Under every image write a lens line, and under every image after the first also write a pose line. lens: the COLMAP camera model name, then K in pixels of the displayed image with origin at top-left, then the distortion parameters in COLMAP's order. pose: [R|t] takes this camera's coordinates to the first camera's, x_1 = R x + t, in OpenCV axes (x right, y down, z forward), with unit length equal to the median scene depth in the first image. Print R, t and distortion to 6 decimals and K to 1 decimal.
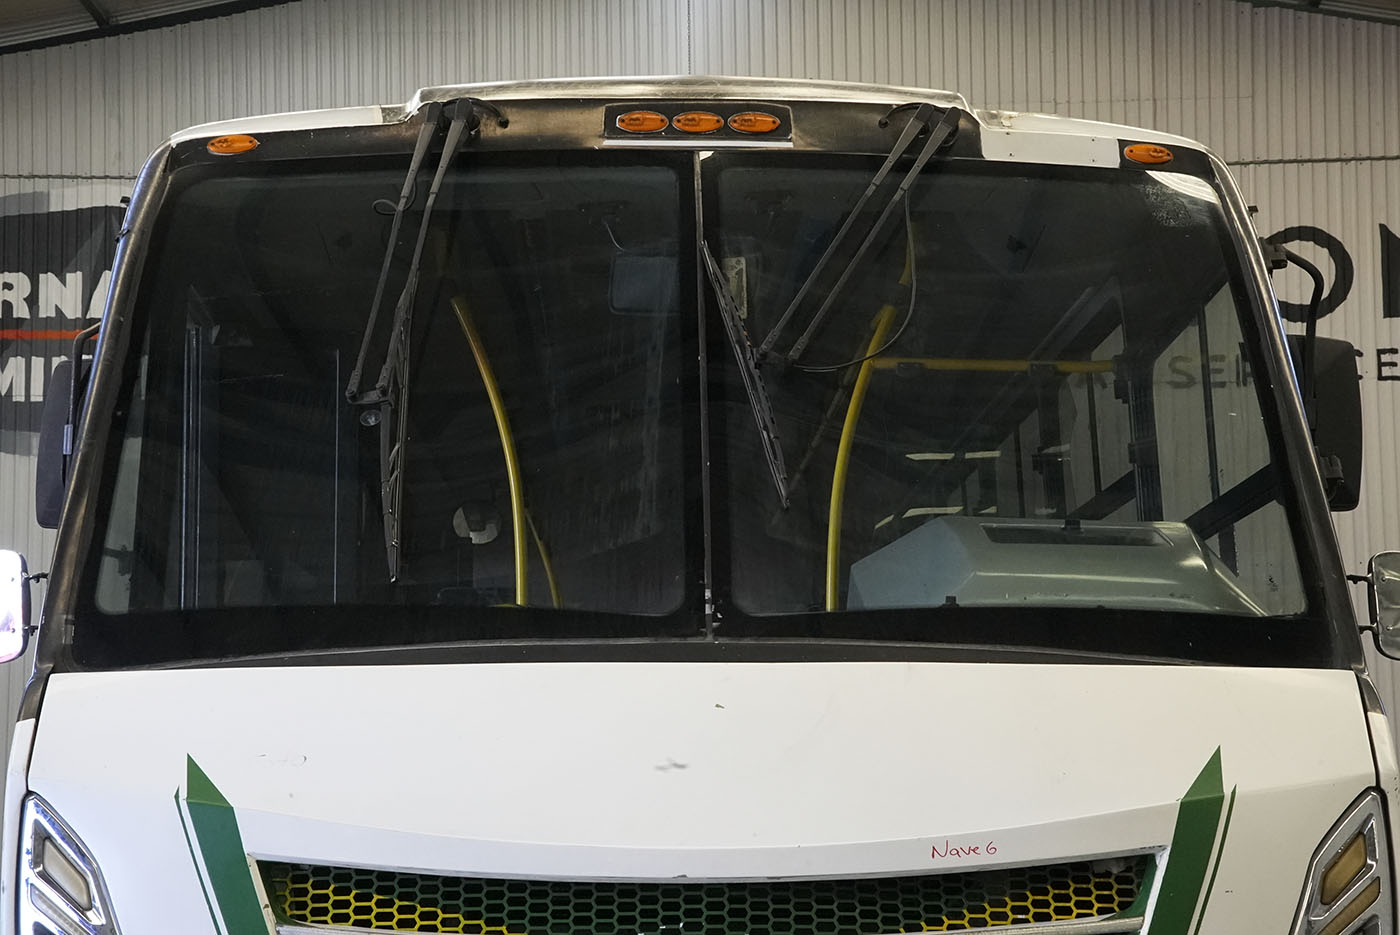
lens RADIAL K [[2848.4, 0, 700.0], [0, 2848.4, 467.5], [0, 0, 1]] dist [0.006855, 5.316460]
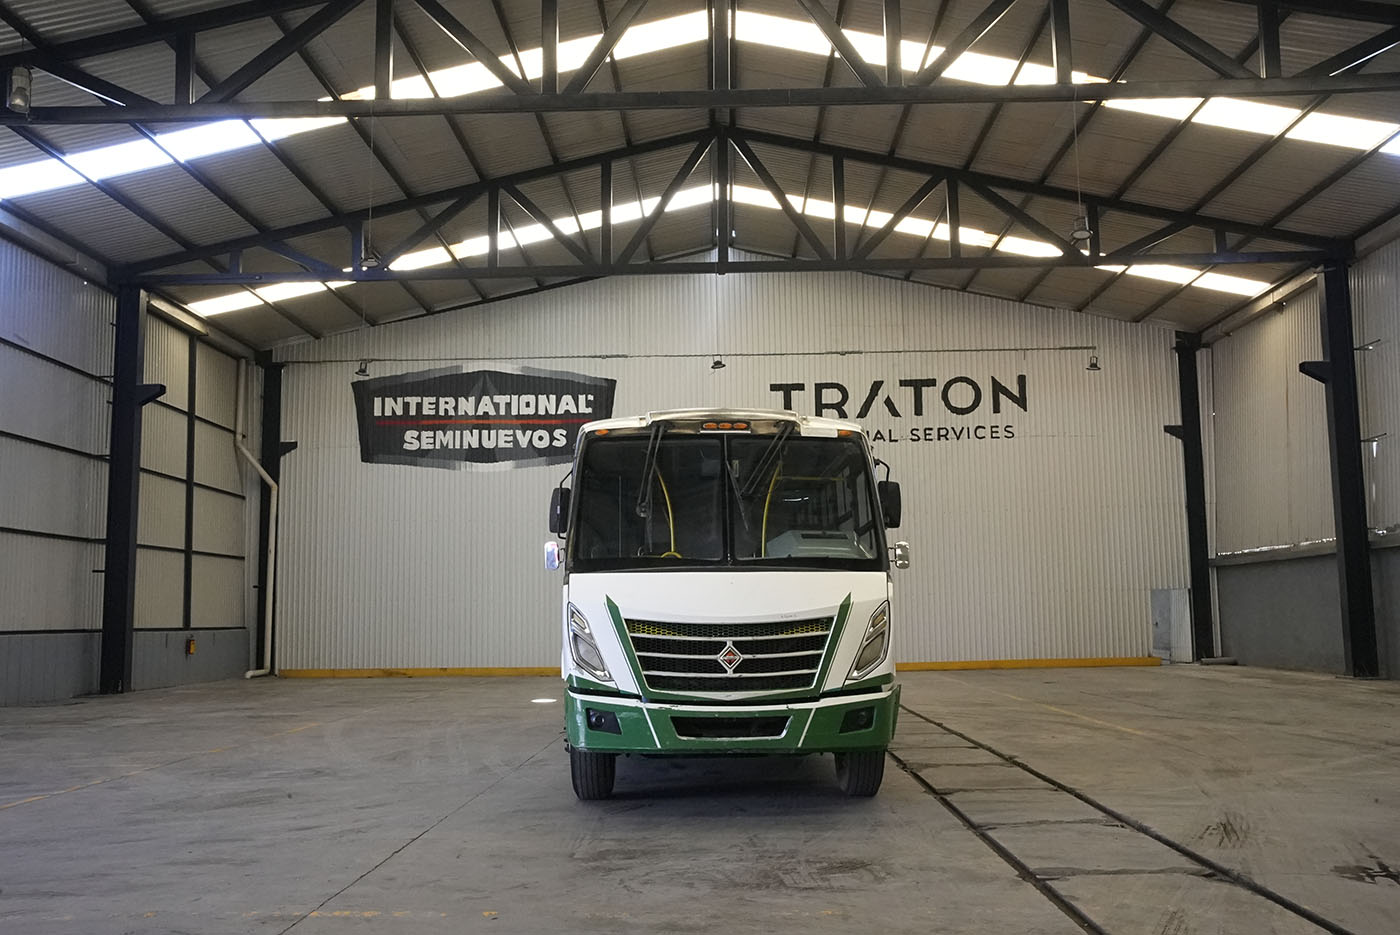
lens RADIAL K [[1256.2, 0, 700.0], [0, 1256.2, 467.5], [0, 0, 1]] dist [0.000091, 0.000117]
pose [[0.999869, -0.003794, -0.015754, -0.008307], [0.003859, 0.999984, 0.004083, -0.074084], [0.015739, -0.004143, 0.999868, -0.672641]]
